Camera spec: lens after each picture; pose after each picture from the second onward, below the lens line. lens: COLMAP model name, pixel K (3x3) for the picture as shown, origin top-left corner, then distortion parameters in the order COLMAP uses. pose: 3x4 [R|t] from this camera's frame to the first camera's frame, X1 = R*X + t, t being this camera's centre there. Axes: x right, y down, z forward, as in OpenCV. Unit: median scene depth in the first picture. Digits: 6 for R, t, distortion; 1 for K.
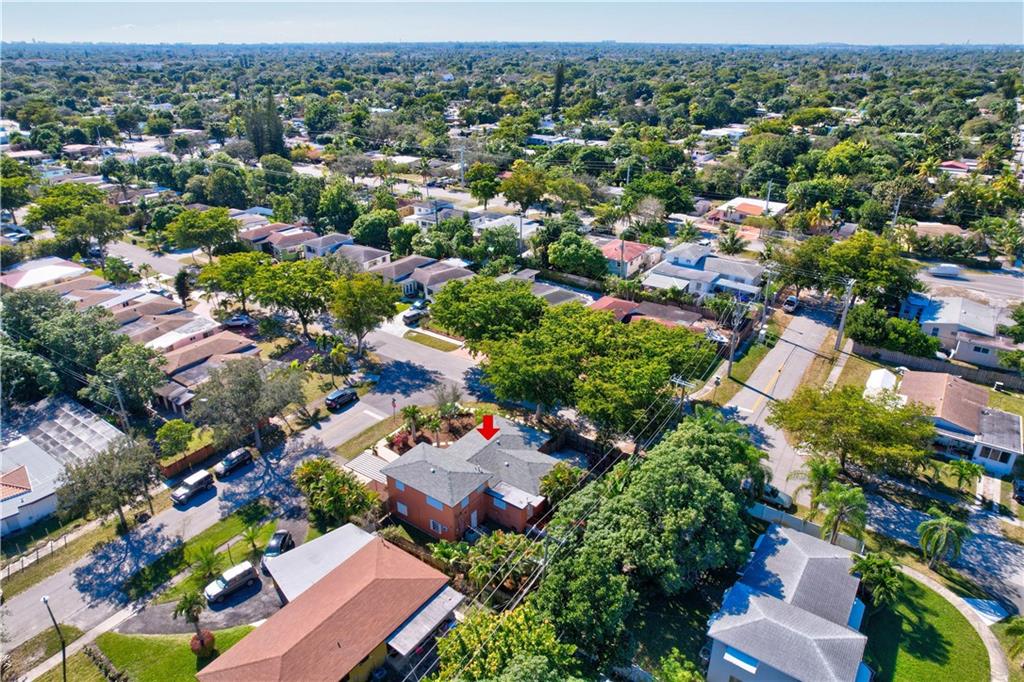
lens RADIAL K [[655.2, 0, 510.4], [0, 655.2, 335.4], [0, 0, 1]] dist [-0.074146, 0.065032]
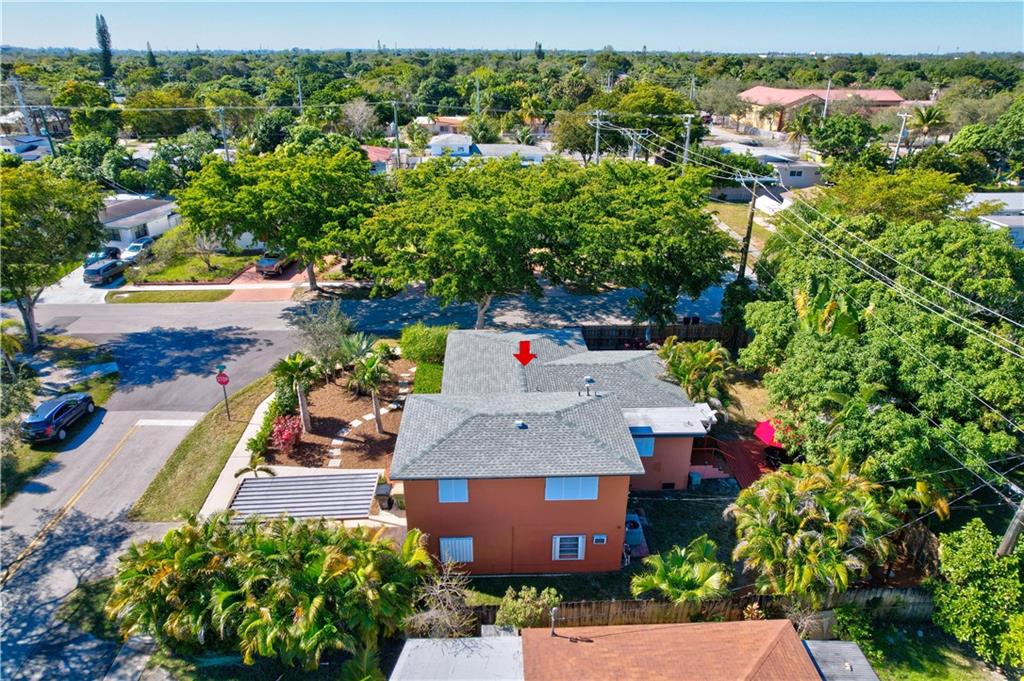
lens RADIAL K [[655.2, 0, 510.4], [0, 655.2, 334.9], [0, 0, 1]] dist [-0.074146, 0.065032]
pose [[0.788396, -0.244881, 0.564328, -0.260856], [0.251028, 0.965568, 0.068294, 0.093571], [-0.561621, 0.087819, 0.822721, 0.501421]]
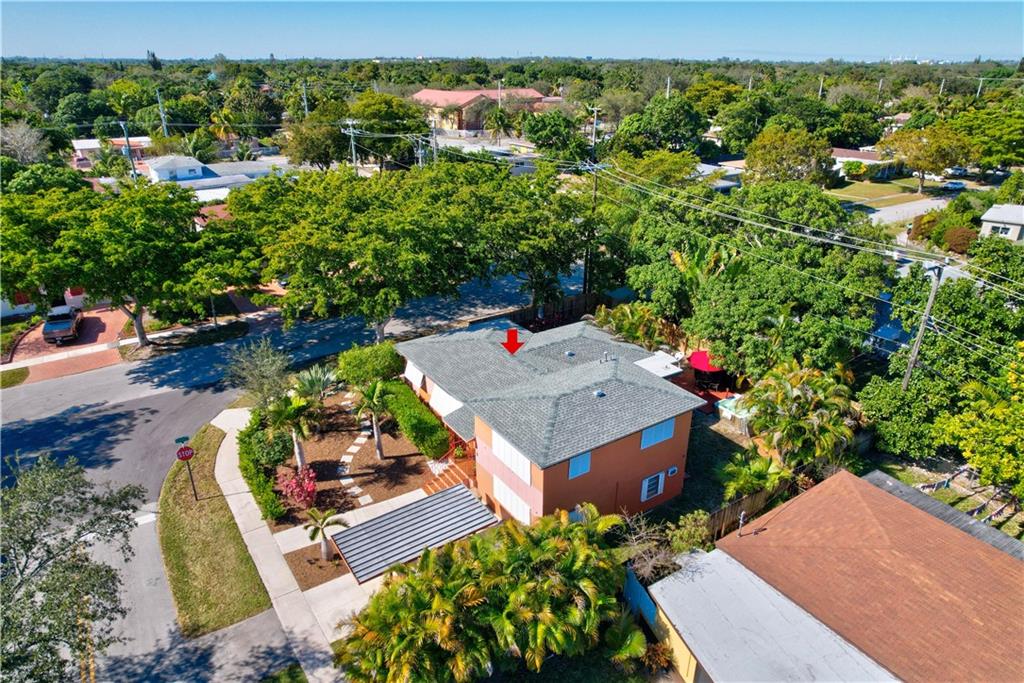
lens RADIAL K [[655.2, 0, 510.4], [0, 655.2, 335.9], [0, 0, 1]] dist [-0.074146, 0.065032]
pose [[0.354783, -0.367163, 0.859837, -0.399035], [0.383766, 0.895807, 0.224174, 0.032398], [-0.852557, 0.250443, 0.458722, 0.631675]]
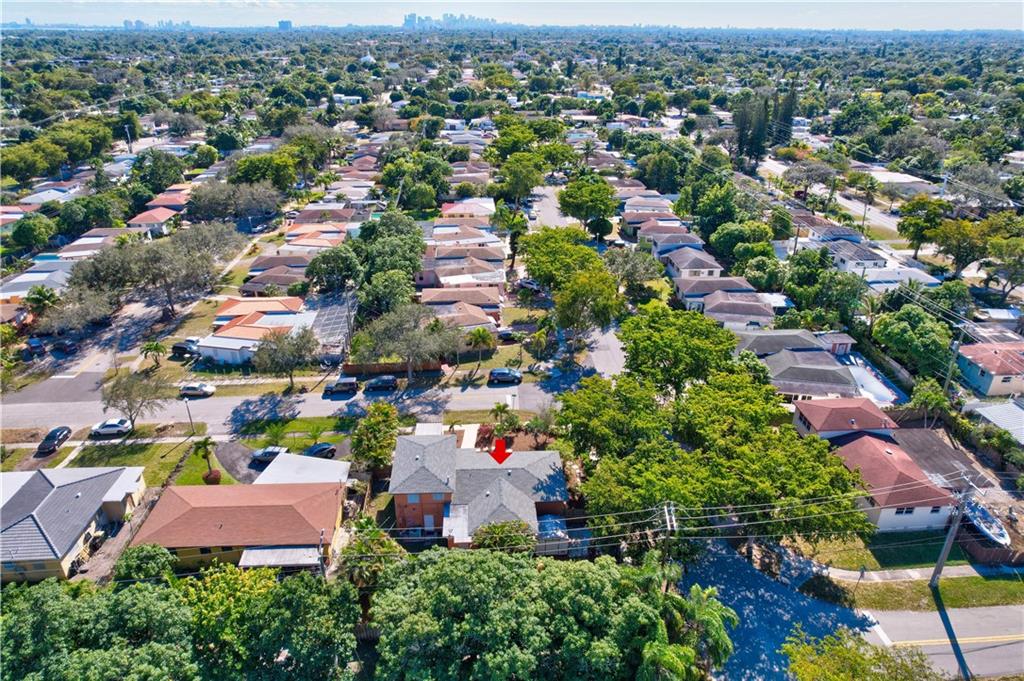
lens RADIAL K [[655.2, 0, 510.4], [0, 655.2, 334.9], [0, 0, 1]] dist [-0.074146, 0.065032]
pose [[0.627417, 0.338647, -0.701189, 0.478252], [-0.326158, 0.931973, 0.158264, -0.139712], [0.707085, 0.129401, 0.695188, 0.277388]]
